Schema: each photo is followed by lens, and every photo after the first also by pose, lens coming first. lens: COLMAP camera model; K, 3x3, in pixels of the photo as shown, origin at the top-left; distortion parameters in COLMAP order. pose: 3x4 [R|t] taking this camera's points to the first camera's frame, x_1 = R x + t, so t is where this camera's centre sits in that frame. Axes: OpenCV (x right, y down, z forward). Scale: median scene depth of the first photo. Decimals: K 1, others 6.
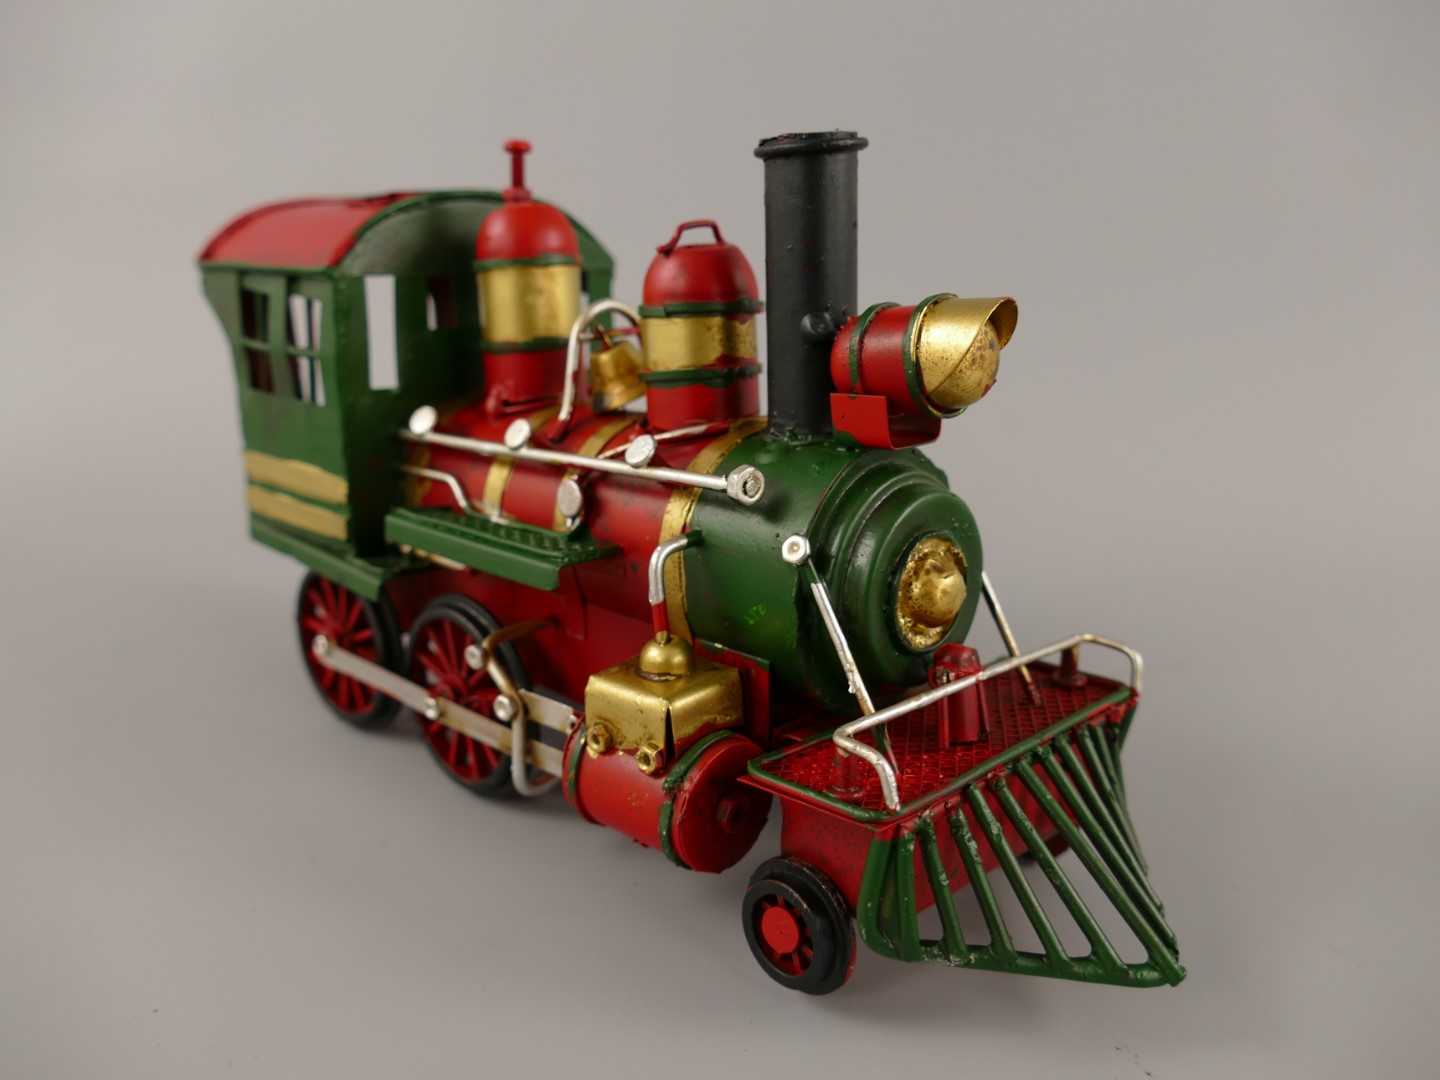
lens RADIAL K [[1117.3, 0, 720.0], [0, 1117.3, 540.0], [0, 0, 1]] dist [0.005412, 0.002737]
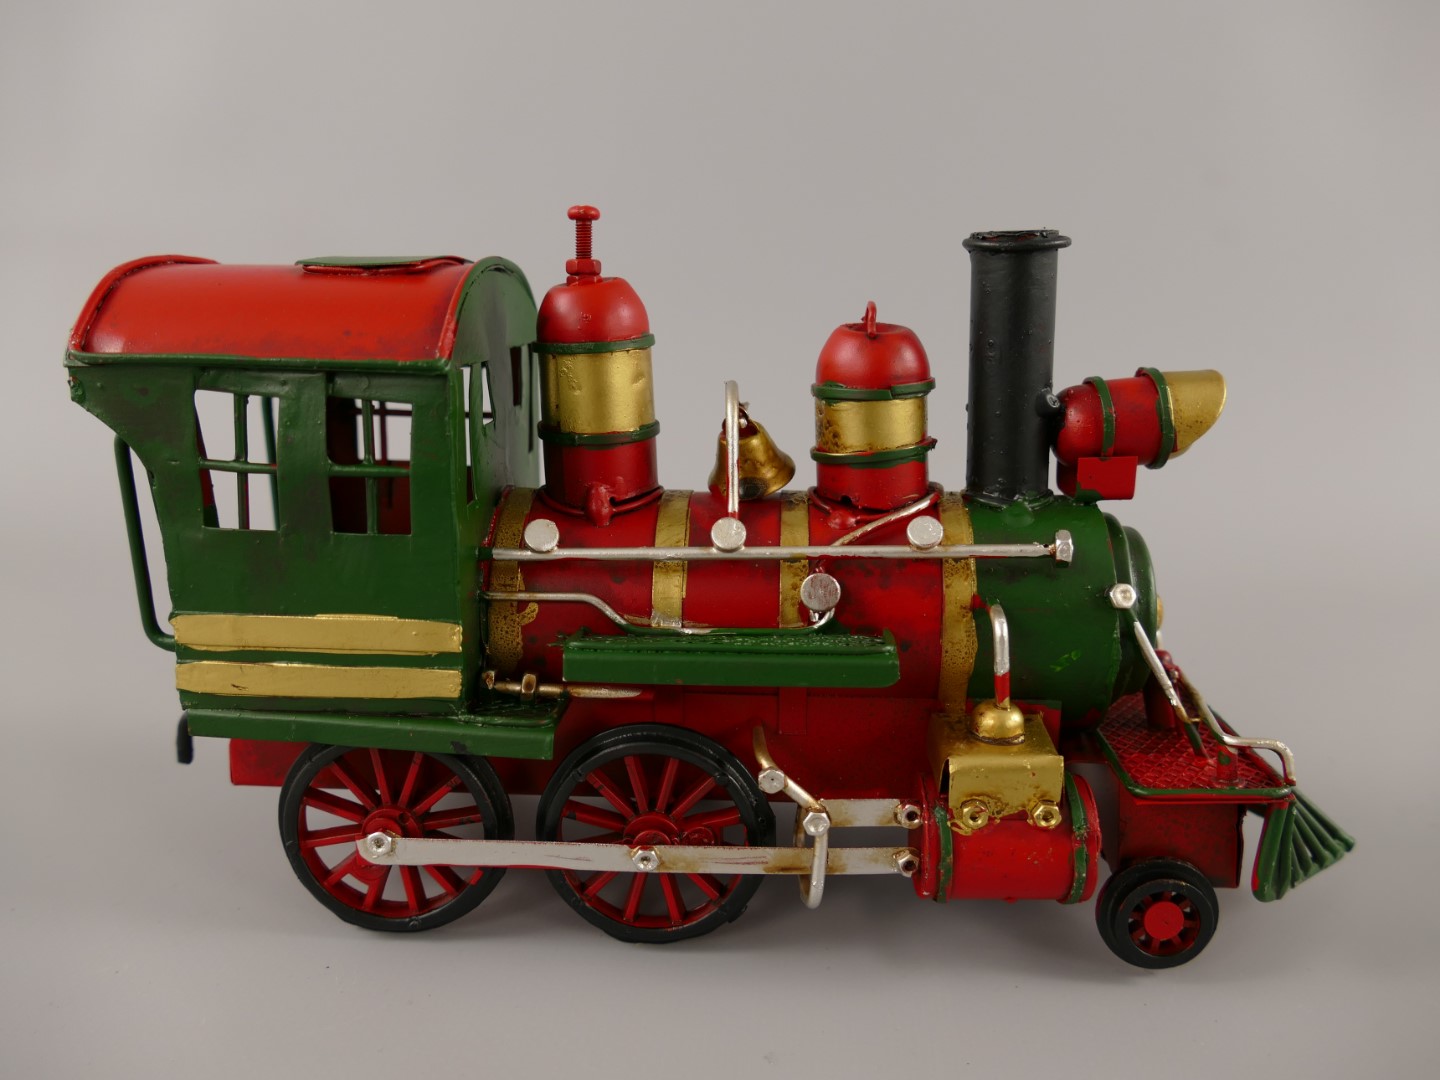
lens RADIAL K [[1135.0, 0, 720.0], [0, 1135.0, 540.0], [0, 0, 1]] dist [-0.000114, 0.000392]
pose [[0.752407, -0.146291, 0.642248, -0.908961], [0.159507, 0.986472, 0.037832, -0.145737], [-0.639094, 0.073978, 0.765563, 0.338755]]
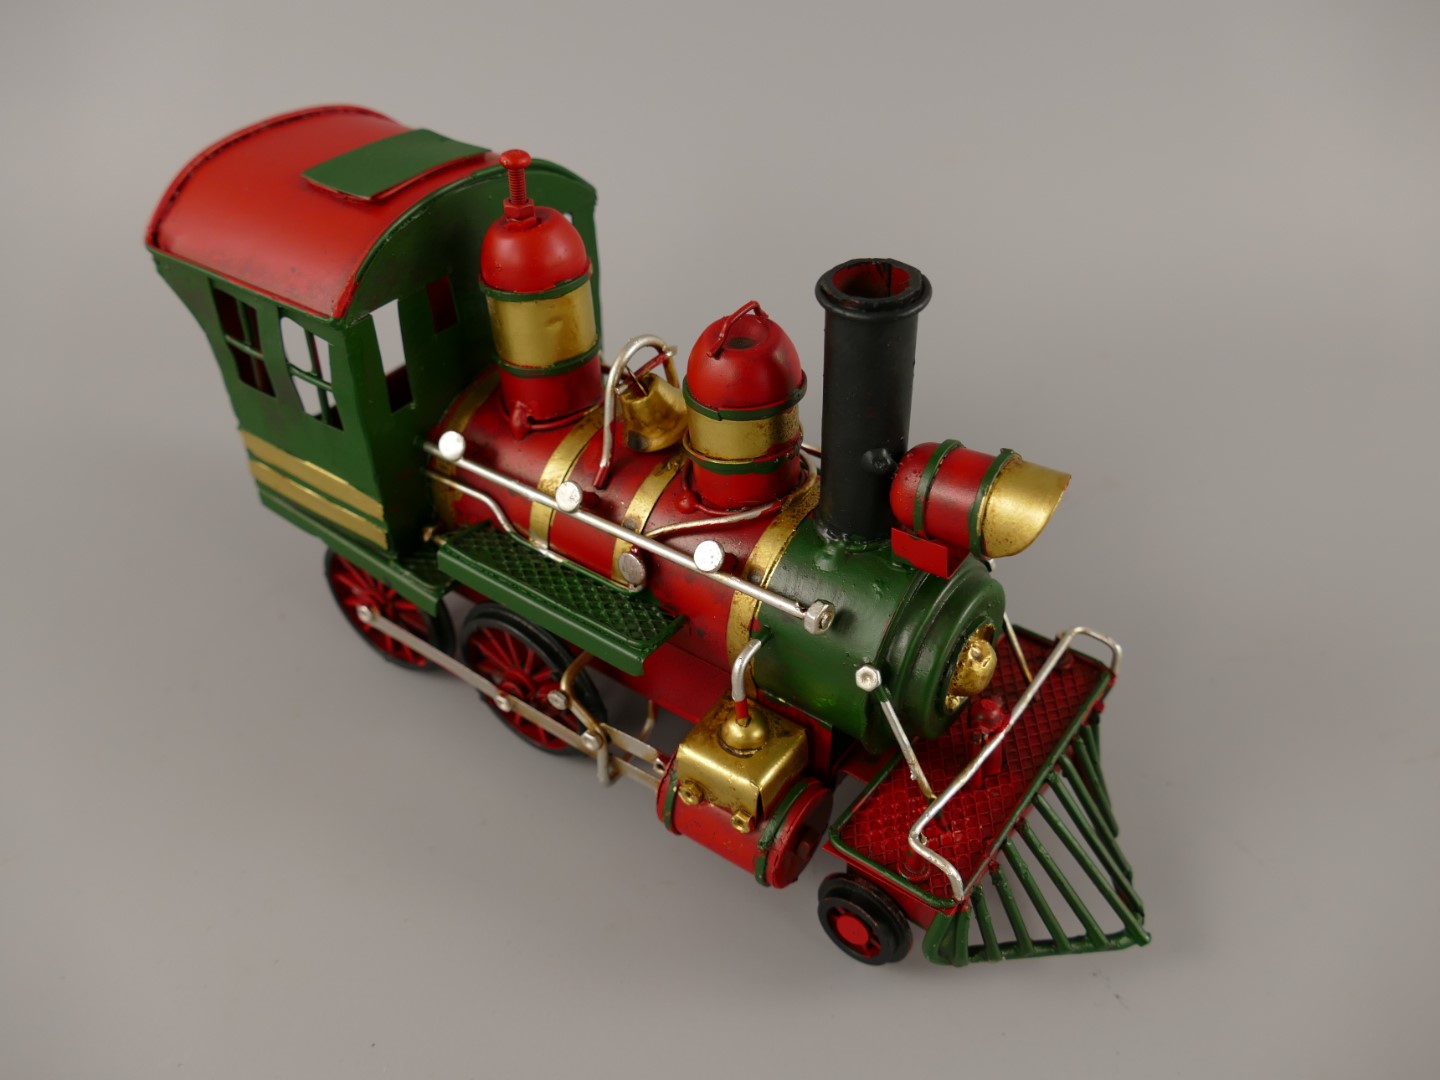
lens RADIAL K [[1135.0, 0, 720.0], [0, 1135.0, 540.0], [0, 0, 1]] dist [-0.000114, 0.000392]
pose [[0.990164, -0.093653, 0.103947, -0.178629], [0.041973, 0.907545, 0.417851, -0.572316], [-0.133469, -0.409378, 0.902550, 0.011659]]
